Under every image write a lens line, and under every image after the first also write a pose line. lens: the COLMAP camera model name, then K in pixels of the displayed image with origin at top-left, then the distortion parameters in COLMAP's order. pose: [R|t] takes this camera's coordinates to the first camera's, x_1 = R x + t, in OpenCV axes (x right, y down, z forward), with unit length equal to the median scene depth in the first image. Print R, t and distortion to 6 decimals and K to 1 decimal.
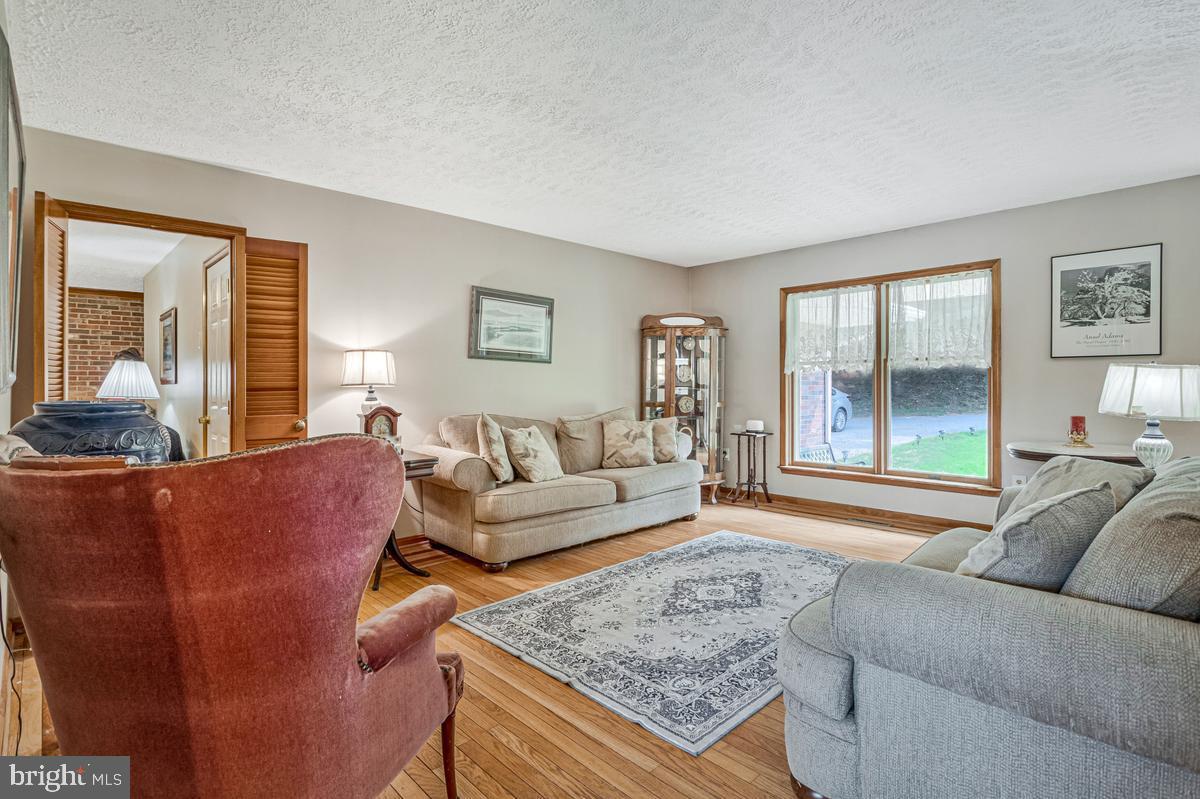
lens RADIAL K [[586.2, 0, 595.5], [0, 586.2, 388.1], [0, 0, 1]] dist [0.001847, 0.002446]
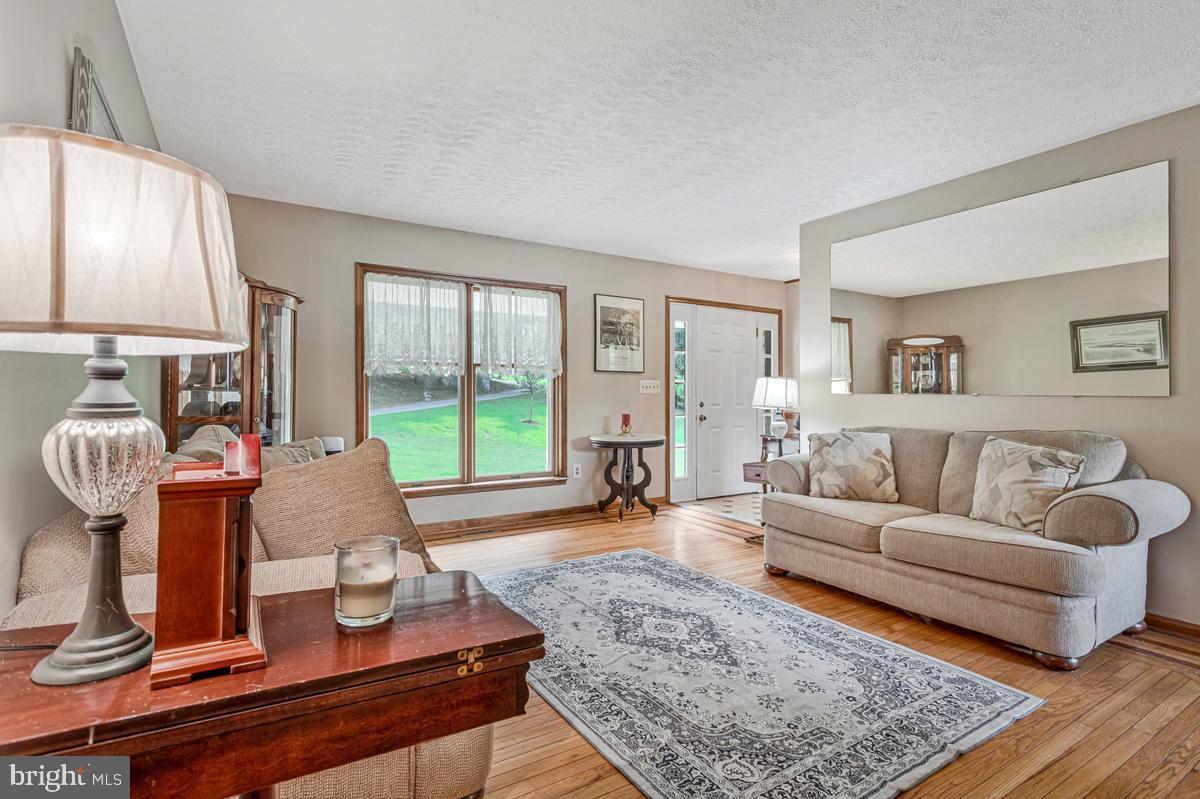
lens RADIAL K [[586.2, 0, 601.5], [0, 586.2, 401.0], [0, 0, 1]] dist [0.001847, 0.002446]
pose [[0.200707, 0.000050, 0.979651, -0.514987], [0.001898, 0.999998, -0.000439, 0.017176], [-0.979649, 0.001947, 0.200707, 0.738120]]
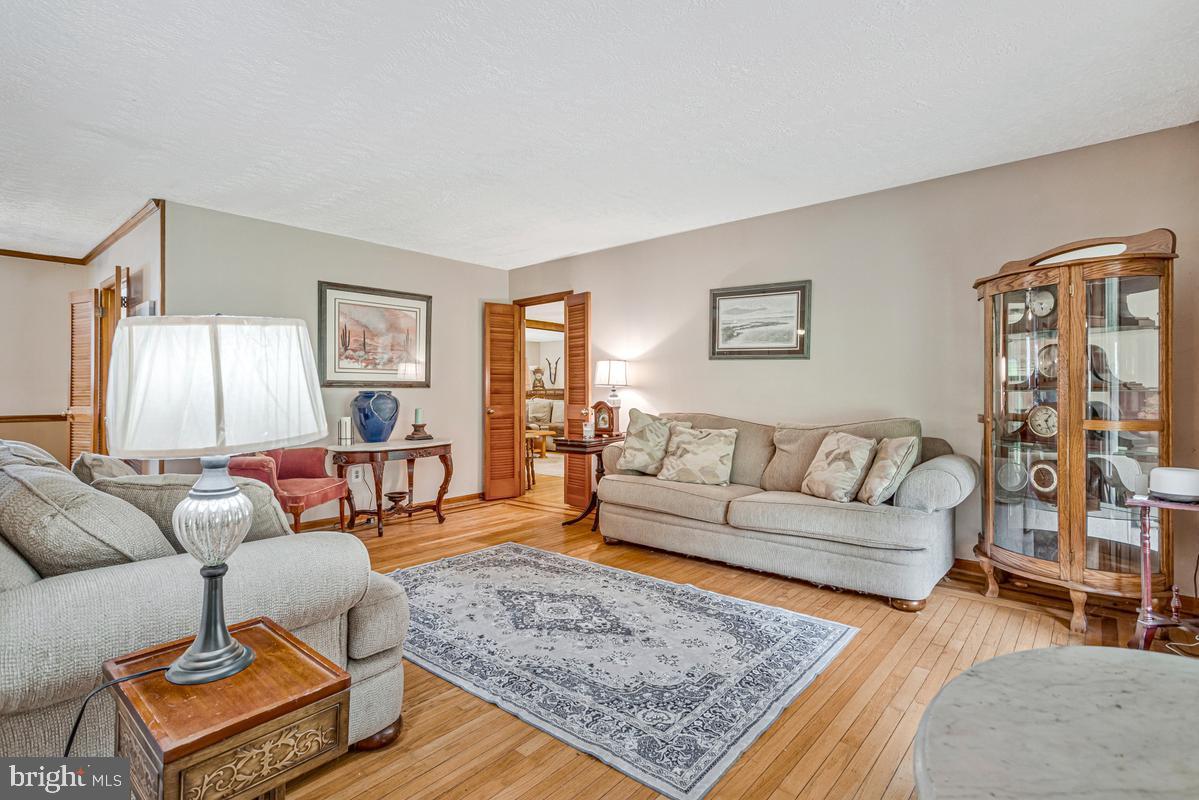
lens RADIAL K [[585.8, 0, 606.1], [0, 585.8, 388.7], [0, 0, 1]] dist [0.001847, 0.002446]
pose [[0.106831, 0.000688, -0.994277, 0.893916], [-0.009852, 0.999951, -0.000367, 0.004031], [0.994228, 0.009835, 0.106832, 0.781749]]
